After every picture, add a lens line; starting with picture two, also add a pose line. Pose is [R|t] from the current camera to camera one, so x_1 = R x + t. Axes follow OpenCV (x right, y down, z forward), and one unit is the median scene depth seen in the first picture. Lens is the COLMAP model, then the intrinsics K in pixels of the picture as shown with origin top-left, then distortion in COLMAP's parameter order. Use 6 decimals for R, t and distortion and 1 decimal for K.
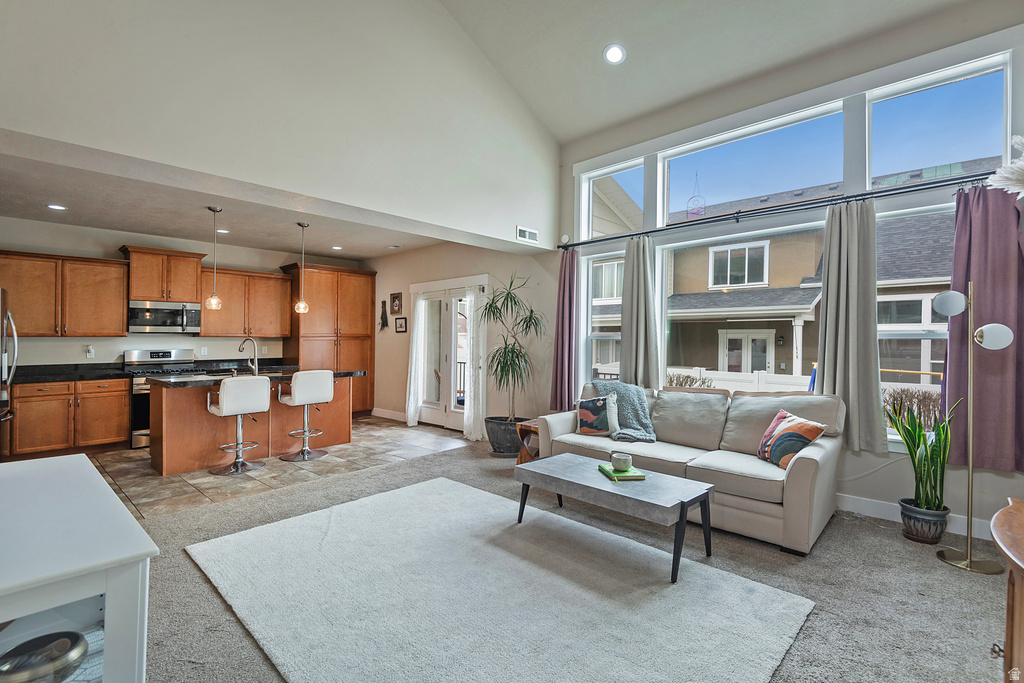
lens RADIAL K [[469.9, 0, 512.0], [0, 469.9, 341.5], [0, 0, 1]] dist [0.034153, -0.019579]
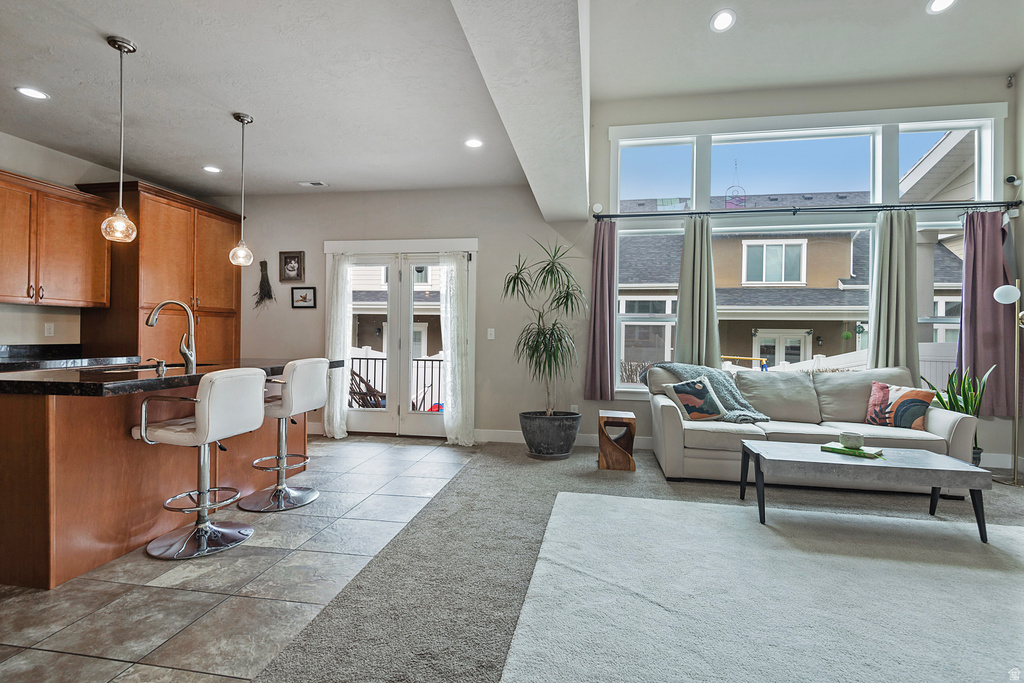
lens RADIAL K [[486.9, 0, 506.7], [0, 486.9, 340.3], [0, 0, 1]] dist [0.035307, -0.021418]
pose [[0.837730, 0.005008, 0.546062, -0.492956], [-0.010346, 0.999924, 0.006702, 0.026699], [-0.545987, -0.011264, 0.837718, 0.285188]]
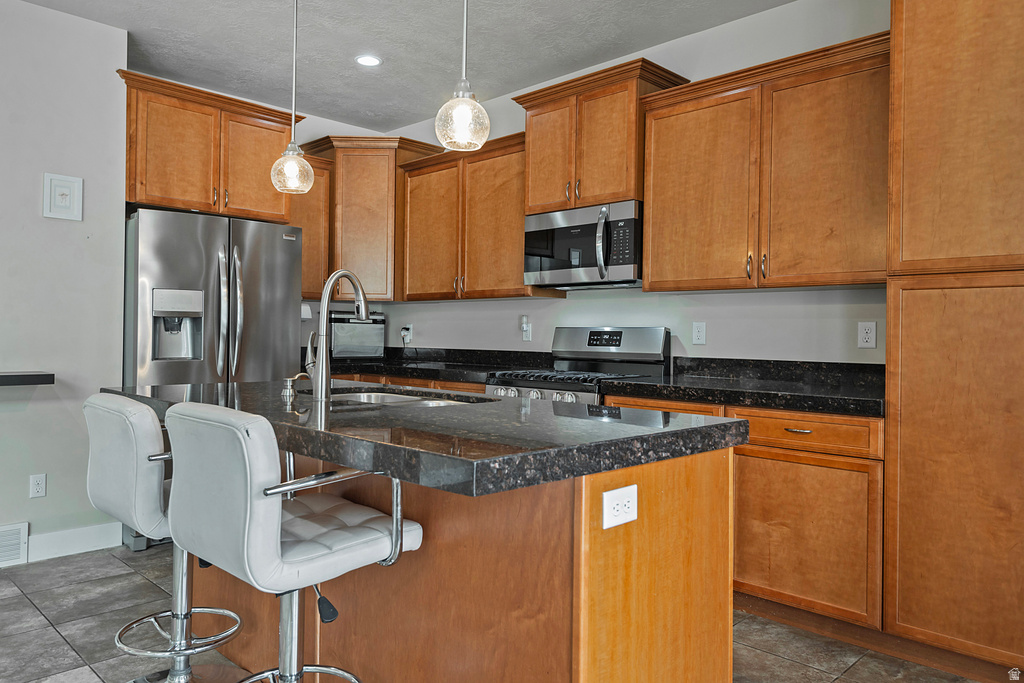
lens RADIAL K [[722.2, 0, 496.3], [0, 722.2, 333.4], [0, 0, 1]] dist [0.009249, -0.003483]
pose [[-0.033401, 0.000818, -0.999442, -0.108772], [-0.017138, 0.999852, 0.001391, 0.026000], [0.999295, 0.017174, -0.033383, 1.008773]]
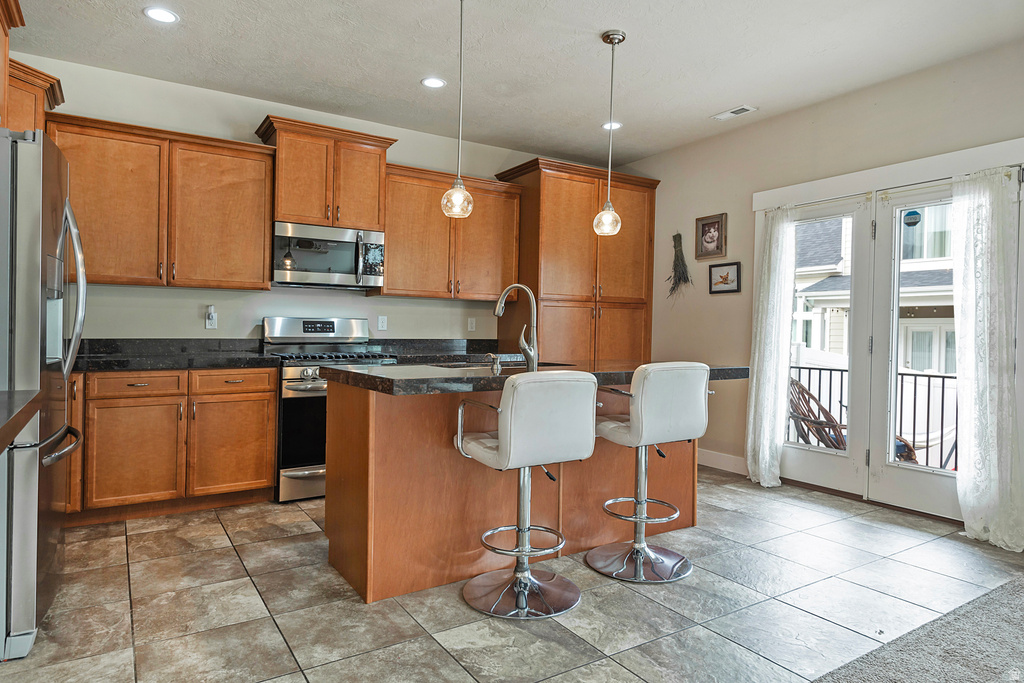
lens RADIAL K [[615.1, 0, 512.6], [0, 615.1, 339.3], [0, 0, 1]] dist [0.035867, -0.028778]
pose [[0.969546, 0.018309, -0.244224, -0.378797], [-0.015930, 0.999804, 0.011716, 0.033127], [0.244391, -0.007468, 0.969648, 0.398552]]
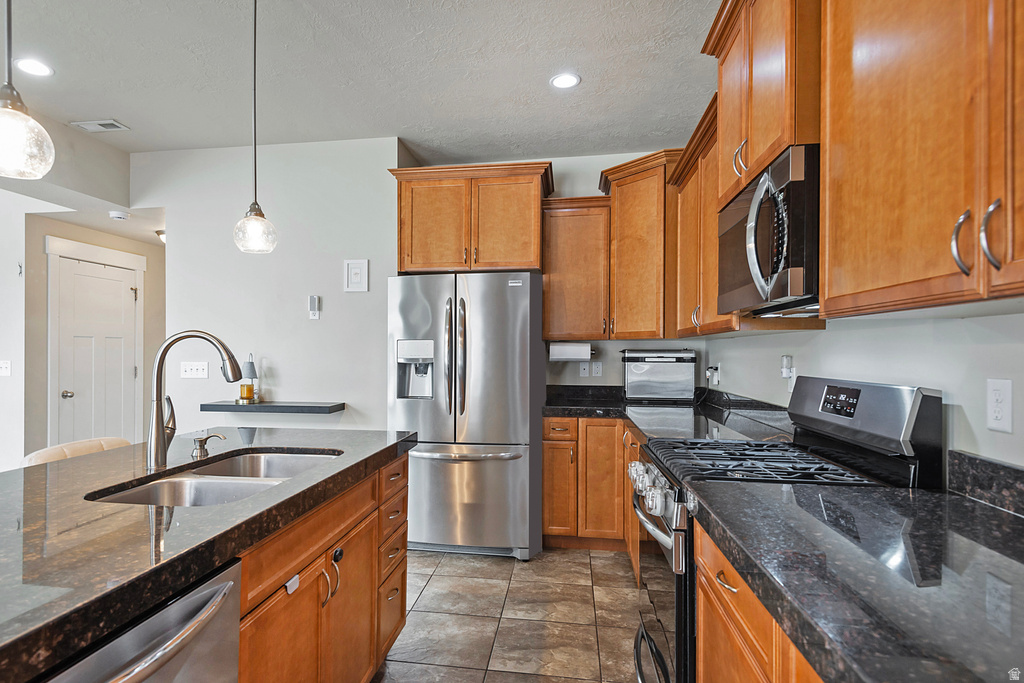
lens RADIAL K [[563.6, 0, 474.1], [0, 563.6, 356.3], [0, 0, 1]] dist [0.004837, -0.000001]
pose [[-0.837250, 0.007452, -0.546770, -0.473567], [0.000400, 0.999915, 0.013014, 0.001759], [0.546821, 0.010677, -0.837182, 1.242742]]
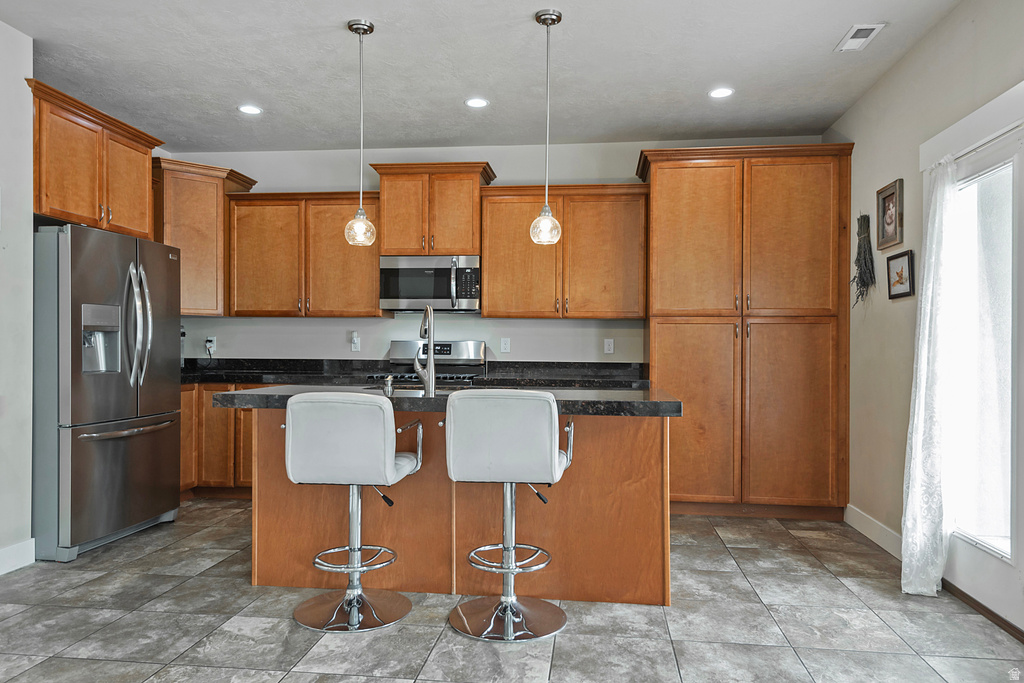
lens RADIAL K [[698.3, 0, 508.5], [0, 698.3, 348.0], [0, 0, 1]] dist [0.019019, -0.002796]
pose [[0.594924, 0.009315, -0.803728, 0.002523], [-0.014492, 0.999895, 0.000861, 0.026584], [0.803651, 0.011135, 0.594996, 0.615141]]
